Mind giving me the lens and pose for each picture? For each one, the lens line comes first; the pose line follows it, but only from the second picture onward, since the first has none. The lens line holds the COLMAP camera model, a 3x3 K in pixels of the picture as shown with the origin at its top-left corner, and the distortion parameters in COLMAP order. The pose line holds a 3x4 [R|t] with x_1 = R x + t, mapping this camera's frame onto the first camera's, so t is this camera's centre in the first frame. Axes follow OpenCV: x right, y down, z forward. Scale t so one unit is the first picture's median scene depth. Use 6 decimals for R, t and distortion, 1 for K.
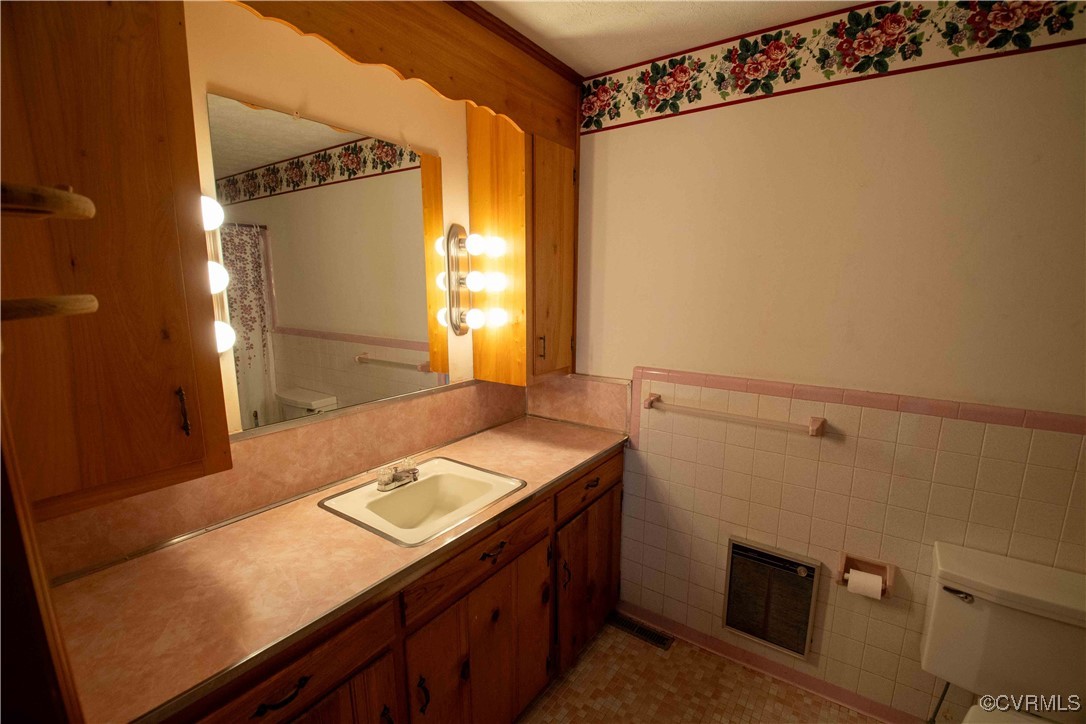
lens RADIAL K [[482.2, 0, 531.5], [0, 482.2, 370.4], [0, 0, 1]] dist [-0.008761, -0.009538]
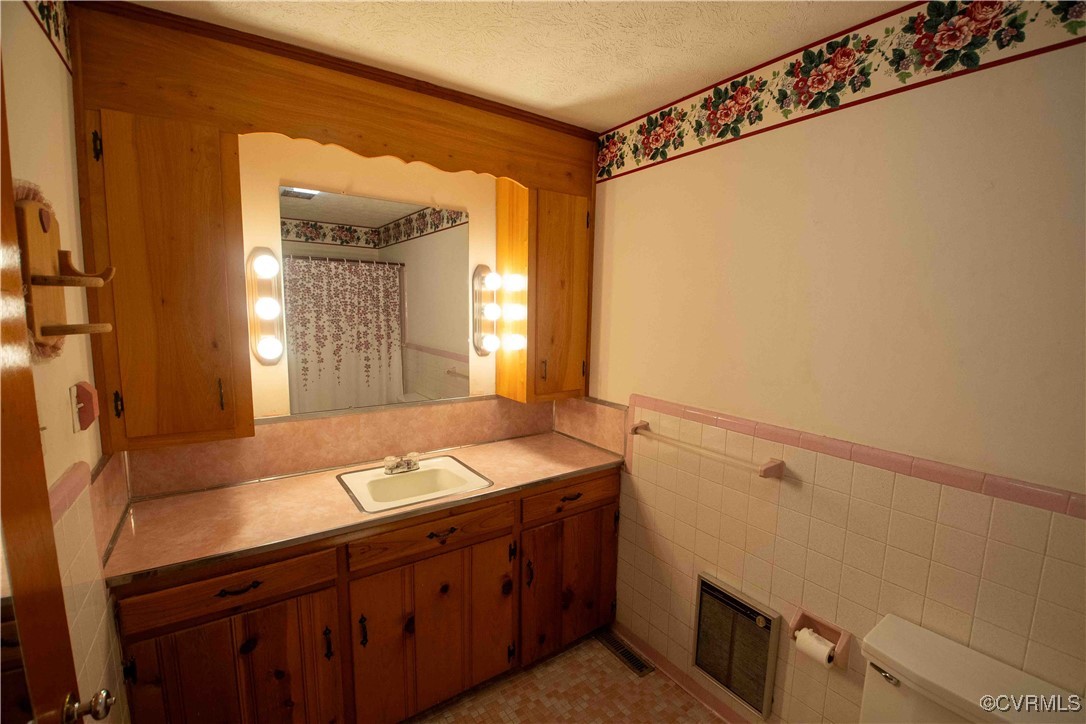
lens RADIAL K [[482.2, 0, 543.1], [0, 482.2, 362.7], [0, 0, 1]] dist [-0.008761, -0.009538]
pose [[0.937645, 0.053798, -0.343407, 0.469867], [-0.075154, 0.995959, -0.049174, -0.011217], [0.339373, 0.071916, 0.937899, -0.073388]]
